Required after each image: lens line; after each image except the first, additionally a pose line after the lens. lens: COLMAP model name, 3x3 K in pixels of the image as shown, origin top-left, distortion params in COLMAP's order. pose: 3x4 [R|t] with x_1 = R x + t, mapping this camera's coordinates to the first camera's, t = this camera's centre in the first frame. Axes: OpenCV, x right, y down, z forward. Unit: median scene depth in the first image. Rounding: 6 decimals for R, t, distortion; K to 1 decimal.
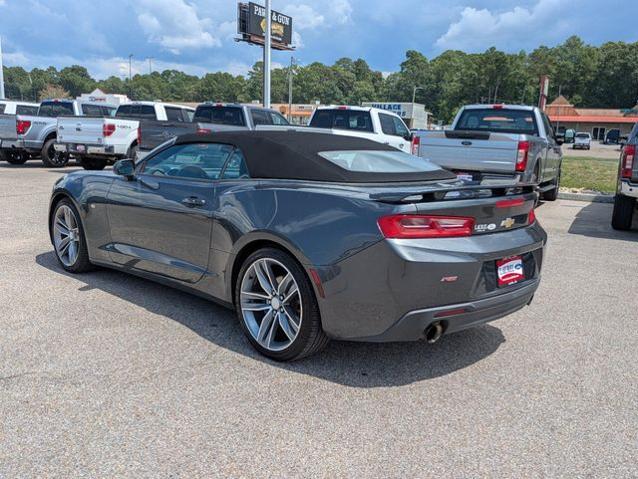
lens RADIAL K [[597.1, 0, 331.6], [0, 597.1, 257.1], [0, 0, 1]] dist [0.074206, -0.101239]
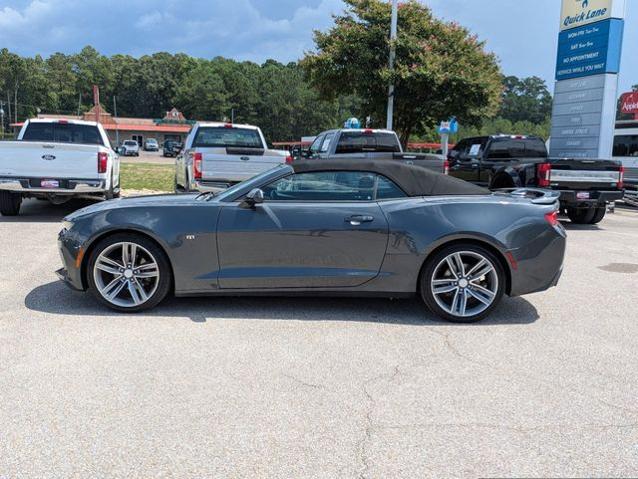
lens RADIAL K [[593.5, 0, 319.0], [0, 593.5, 239.5], [0, 0, 1]] dist [0.067688, -0.082293]
pose [[0.734077, -0.116053, 0.669076, -0.345584], [0.140096, 0.989974, 0.018008, -0.026519], [-0.664458, 0.080515, 0.742976, 0.046605]]
